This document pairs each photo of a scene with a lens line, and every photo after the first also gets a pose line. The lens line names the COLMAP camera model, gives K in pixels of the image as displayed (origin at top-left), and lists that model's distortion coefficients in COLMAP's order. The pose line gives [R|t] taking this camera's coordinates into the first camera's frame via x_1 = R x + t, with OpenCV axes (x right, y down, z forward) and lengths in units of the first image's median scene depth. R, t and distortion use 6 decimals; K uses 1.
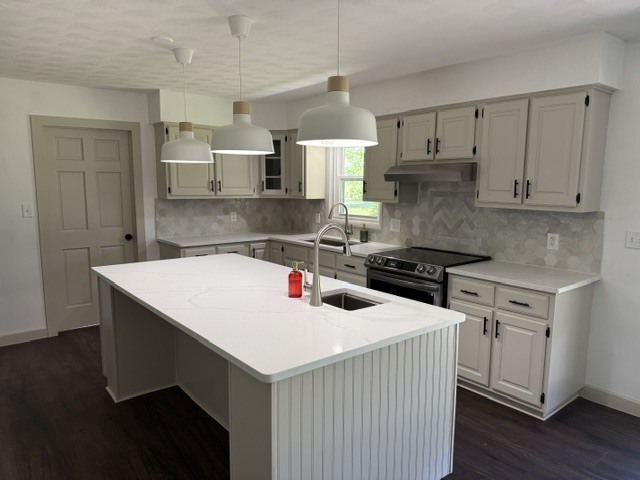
lens RADIAL K [[445.0, 0, 320.5], [0, 445.0, 245.3], [0, 0, 1]] dist [0.005230, -0.001473]
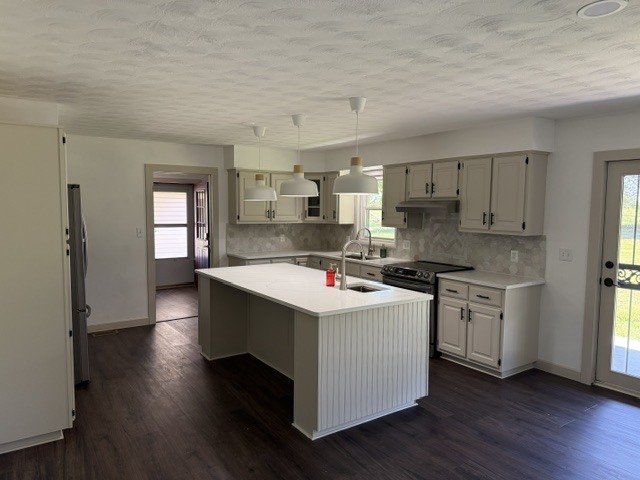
lens RADIAL K [[445.0, 0, 320.5], [0, 445.0, 245.3], [0, 0, 1]] dist [0.005230, -0.001473]
pose [[0.996997, 0.009665, -0.076840, 0.018675], [-0.013845, 0.998442, -0.054060, 0.037406], [0.076197, 0.054961, 0.995577, -0.396947]]
